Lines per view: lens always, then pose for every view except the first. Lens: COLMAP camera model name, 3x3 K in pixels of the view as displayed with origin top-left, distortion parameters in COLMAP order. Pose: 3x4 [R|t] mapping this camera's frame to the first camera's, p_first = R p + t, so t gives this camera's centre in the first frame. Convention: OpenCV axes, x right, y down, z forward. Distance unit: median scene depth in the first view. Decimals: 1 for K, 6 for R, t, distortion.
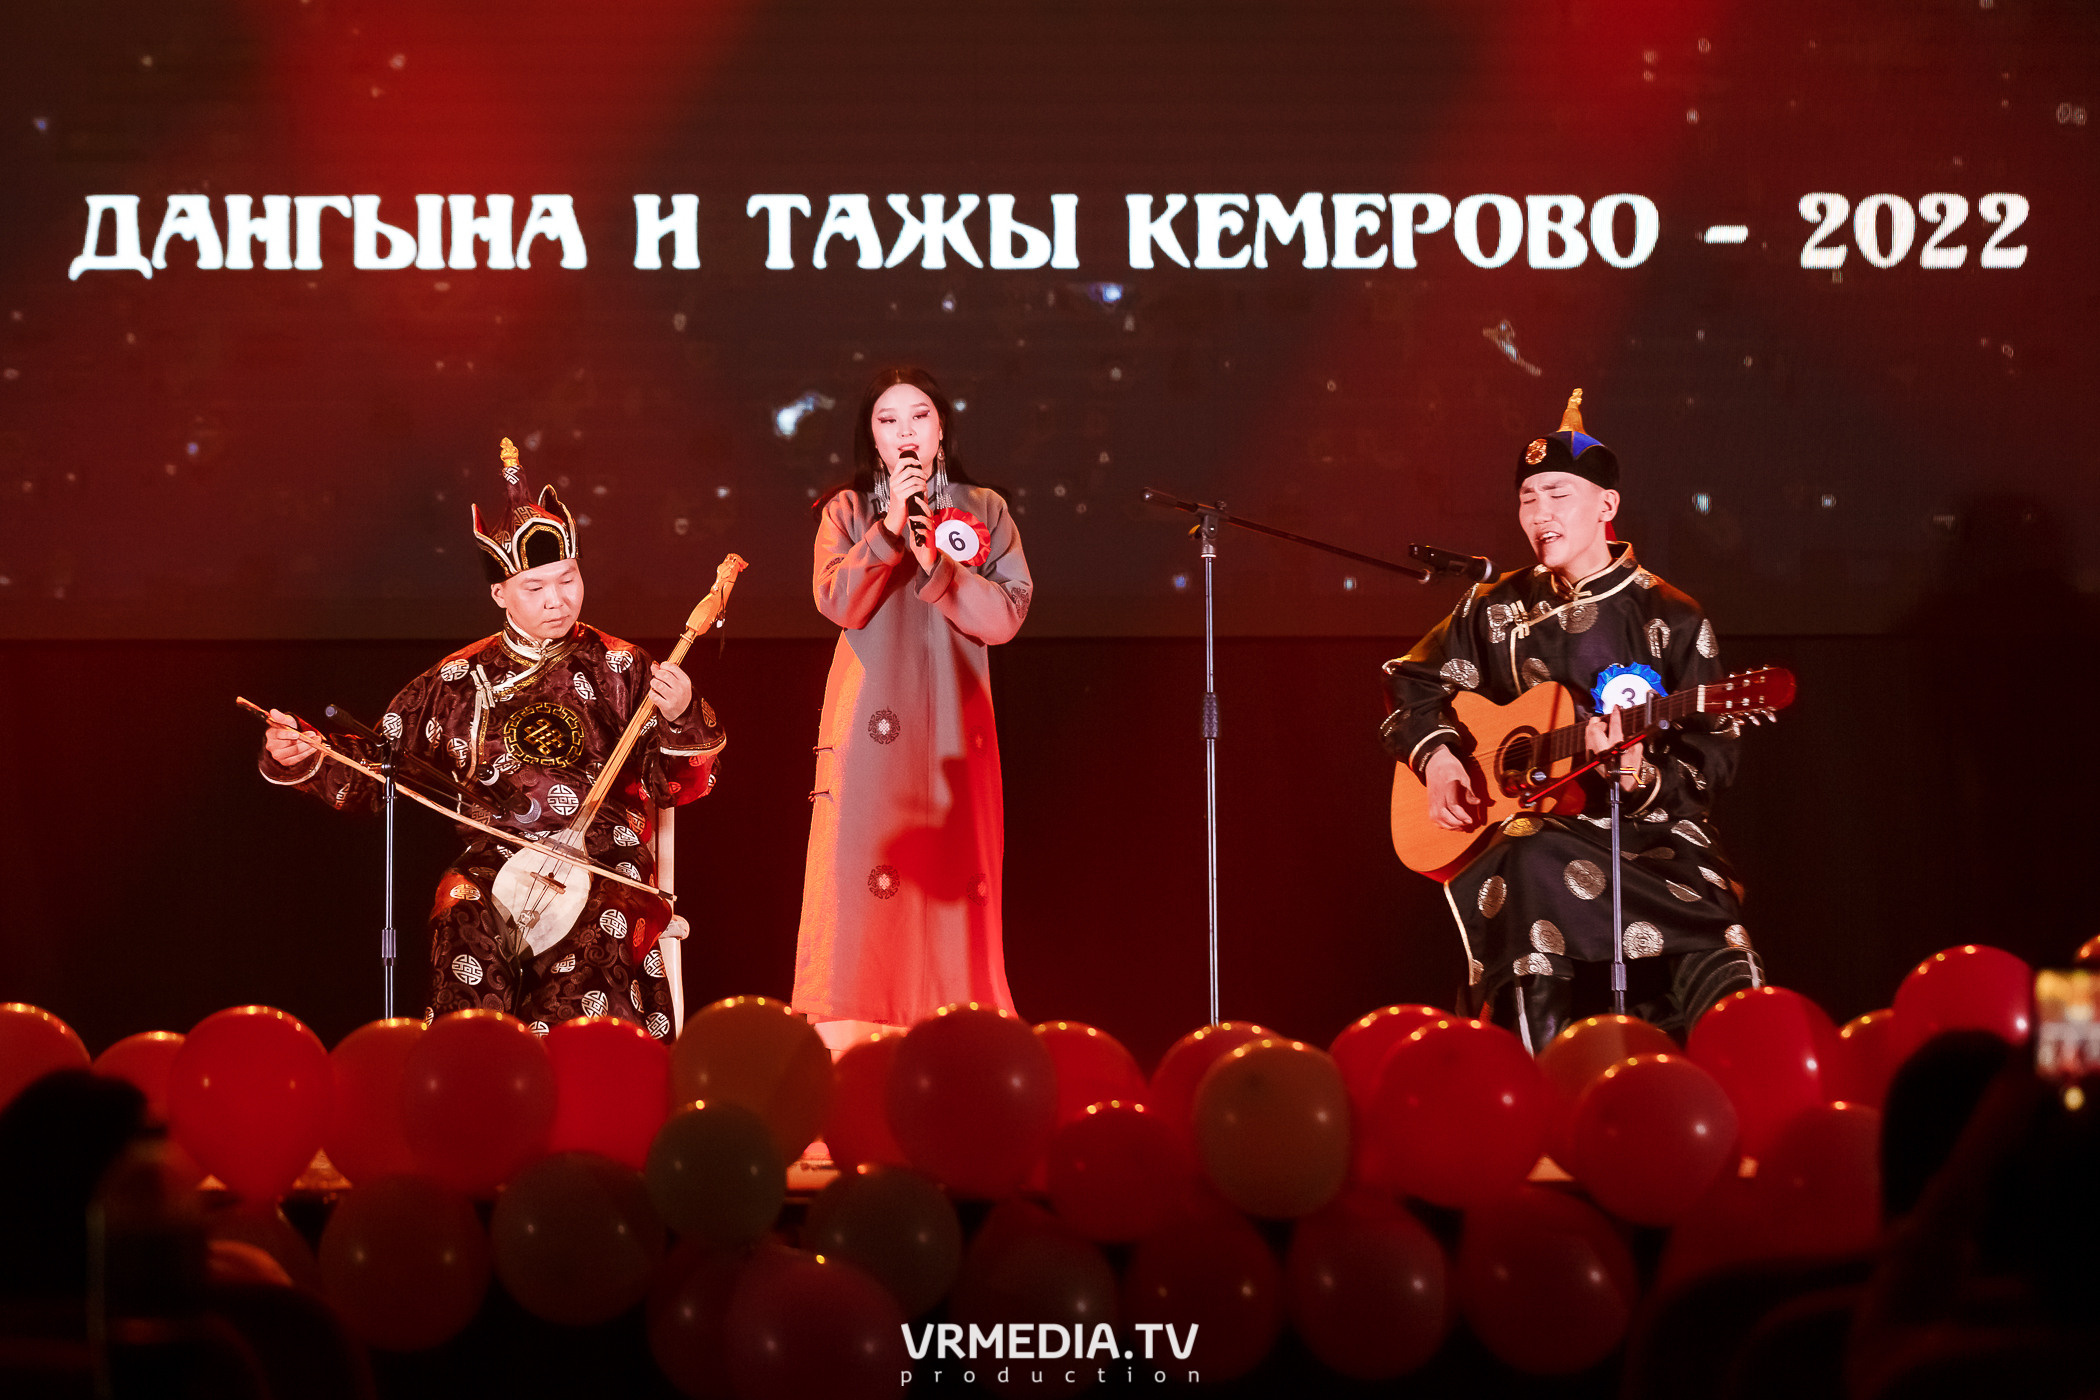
lens RADIAL K [[9150.8, 0, 1050.0], [0, 9150.8, 700.0], [0, 0, 1]] dist [0.067296, 3.525221]
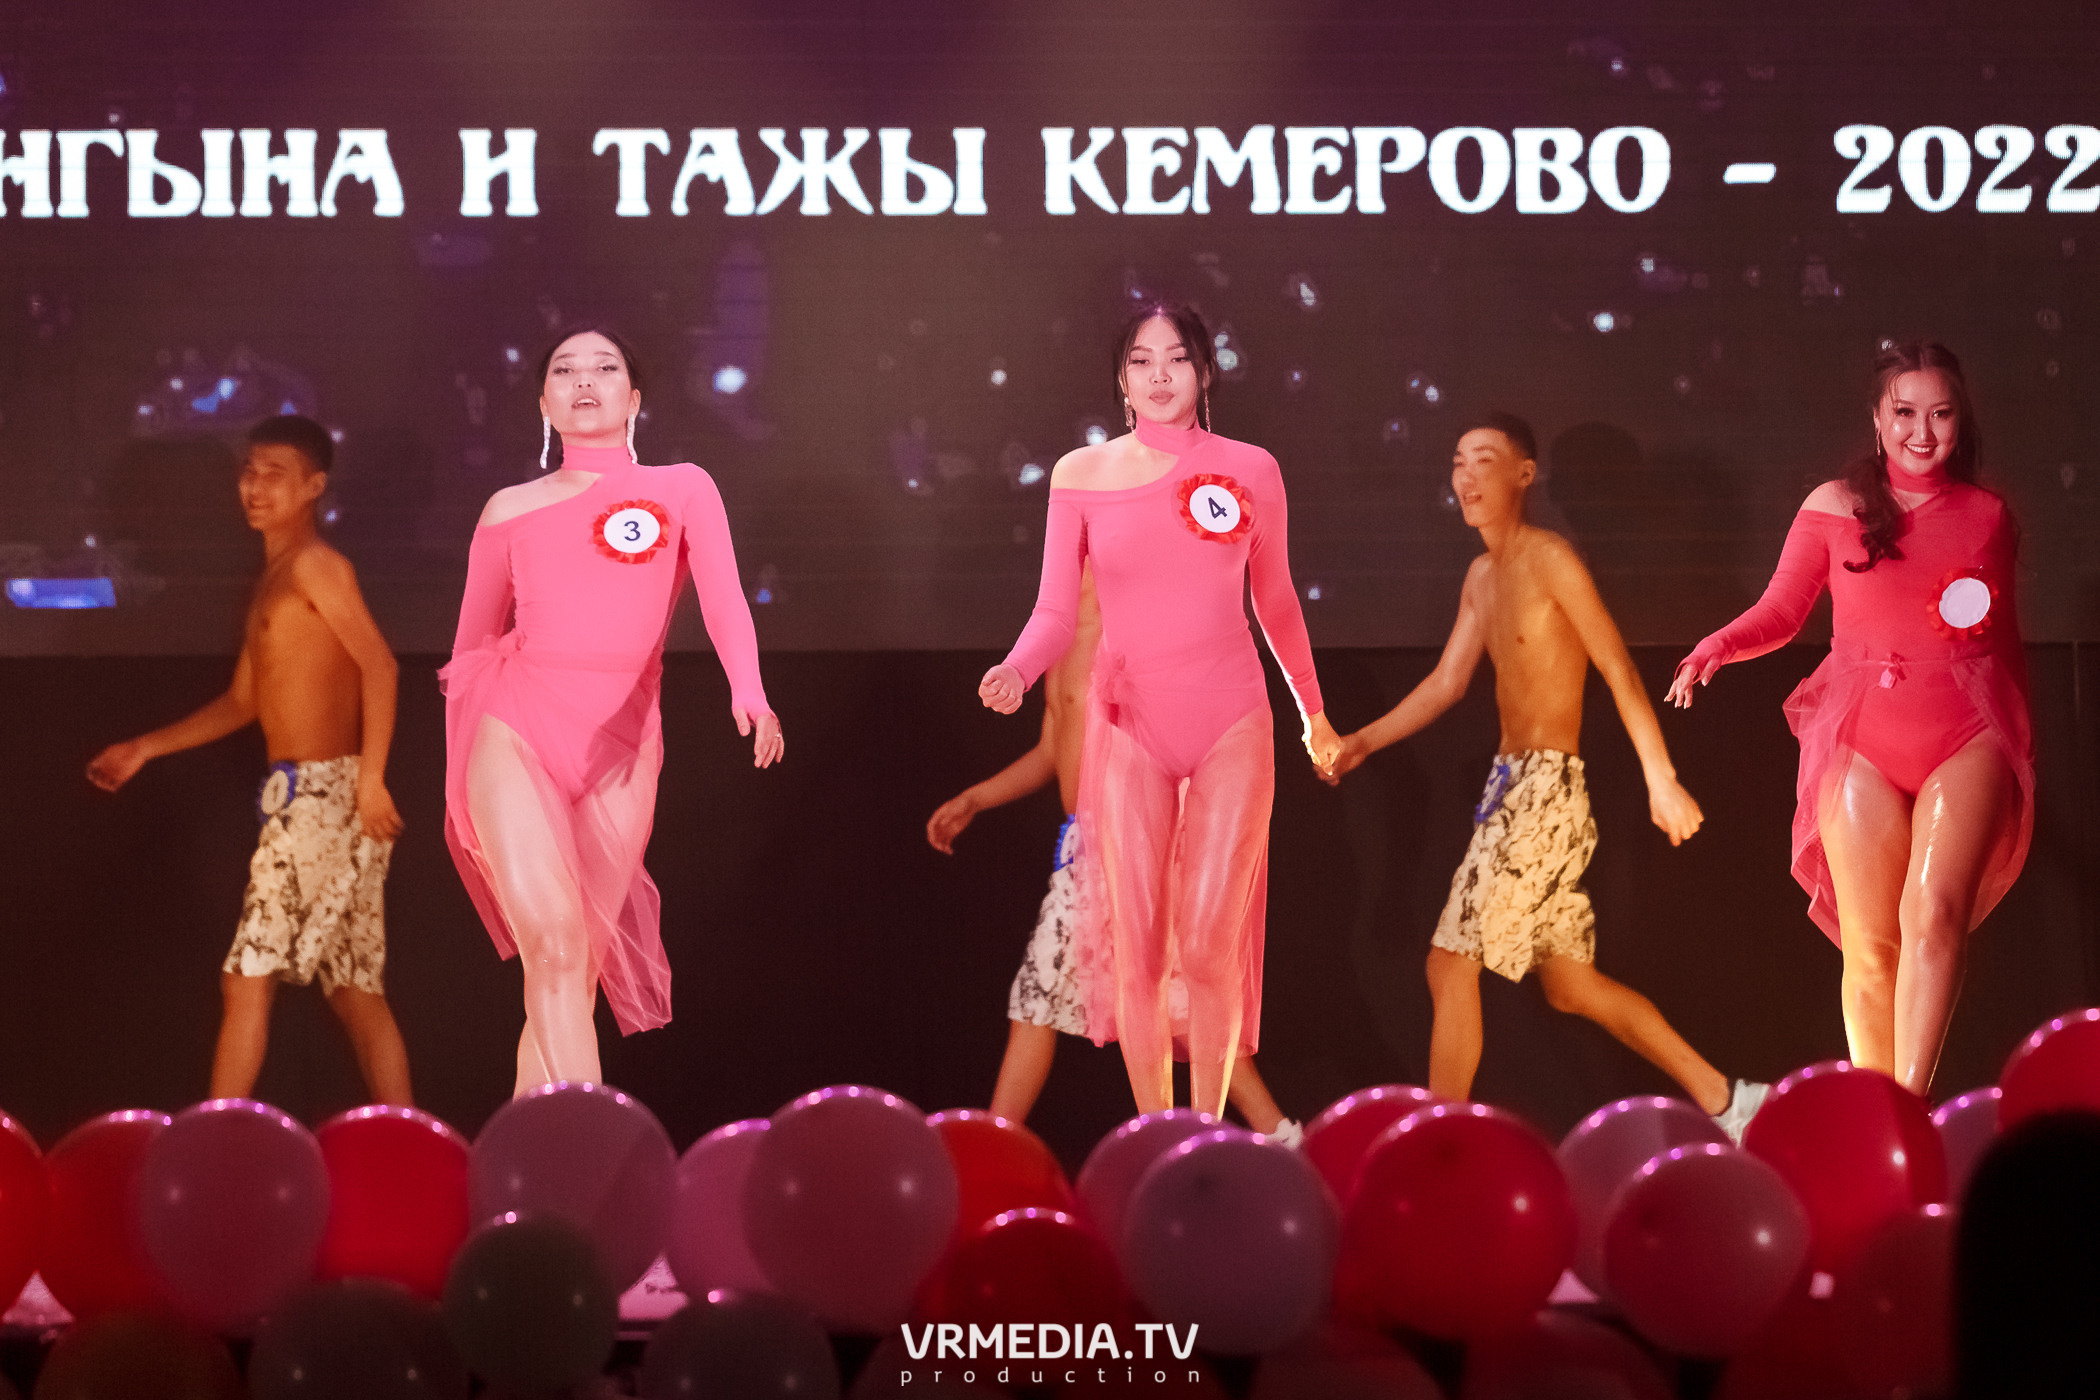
lens RADIAL K [[7823.8, 0, 1116.4], [0, 7823.8, 698.7], [0, 0, 1]] dist [0.062657, 0.738117]
pose [[0.999844, -0.003651, 0.017273, 0.002499], [0.003887, 0.999900, -0.013617, 0.007501], [-0.017222, 0.013682, 0.999758, 0.276638]]
